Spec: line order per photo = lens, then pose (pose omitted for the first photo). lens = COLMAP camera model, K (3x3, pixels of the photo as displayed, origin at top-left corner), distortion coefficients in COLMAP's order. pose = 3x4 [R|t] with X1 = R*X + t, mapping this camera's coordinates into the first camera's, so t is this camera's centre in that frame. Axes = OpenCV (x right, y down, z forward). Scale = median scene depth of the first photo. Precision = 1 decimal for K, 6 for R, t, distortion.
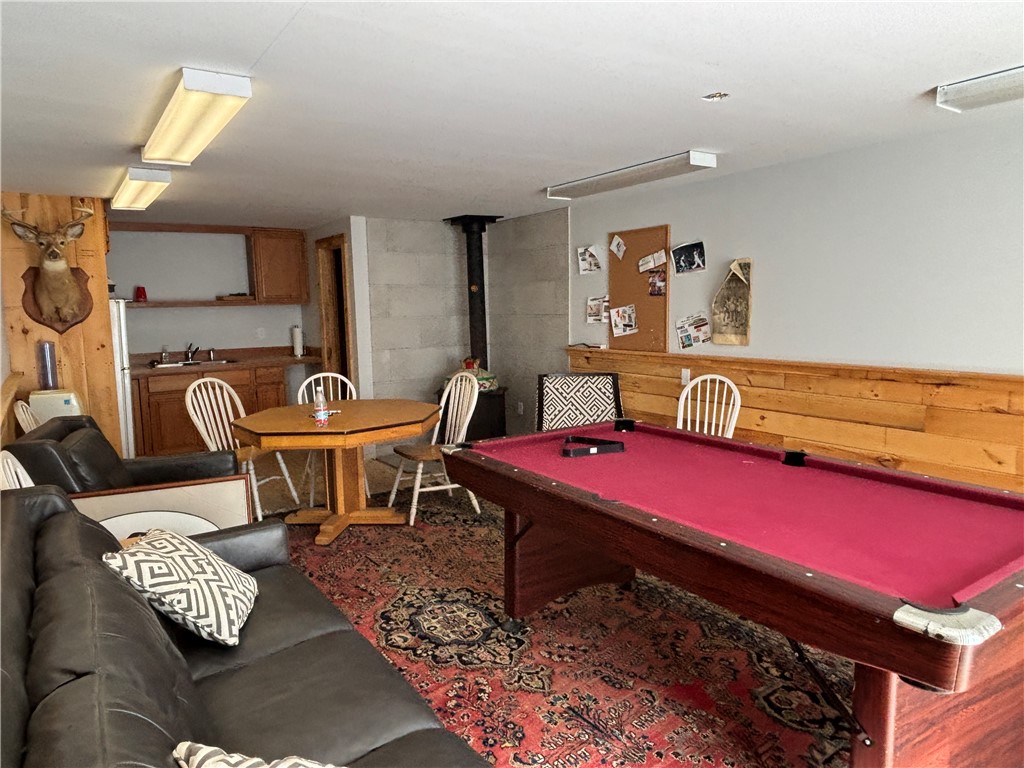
lens RADIAL K [[664.4, 0, 510.7], [0, 664.4, 384.1], [0, 0, 1]] dist [0.001266, -0.000085]
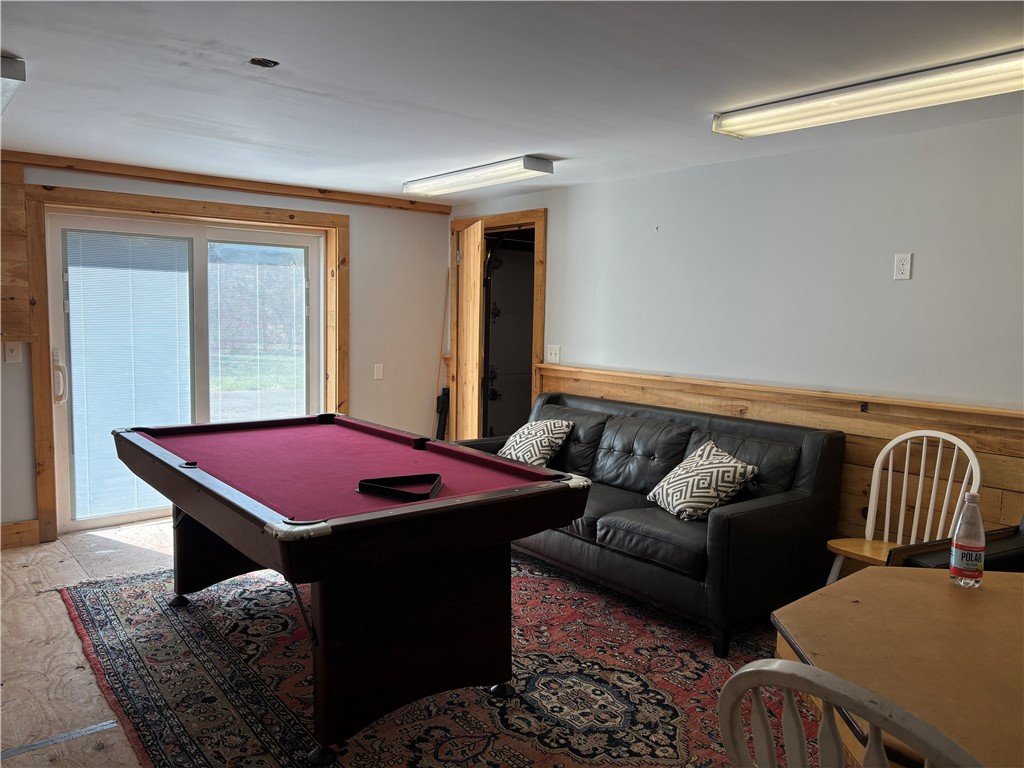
lens RADIAL K [[766.2, 0, 511.0], [0, 766.2, 385.9], [0, 0, 1]] dist [-0.003162, -0.000628]
pose [[-0.997344, 0.008681, -0.072313, 0.055405], [-0.007541, 0.975226, 0.221081, -0.213813], [0.072441, 0.221039, -0.972571, 1.807547]]
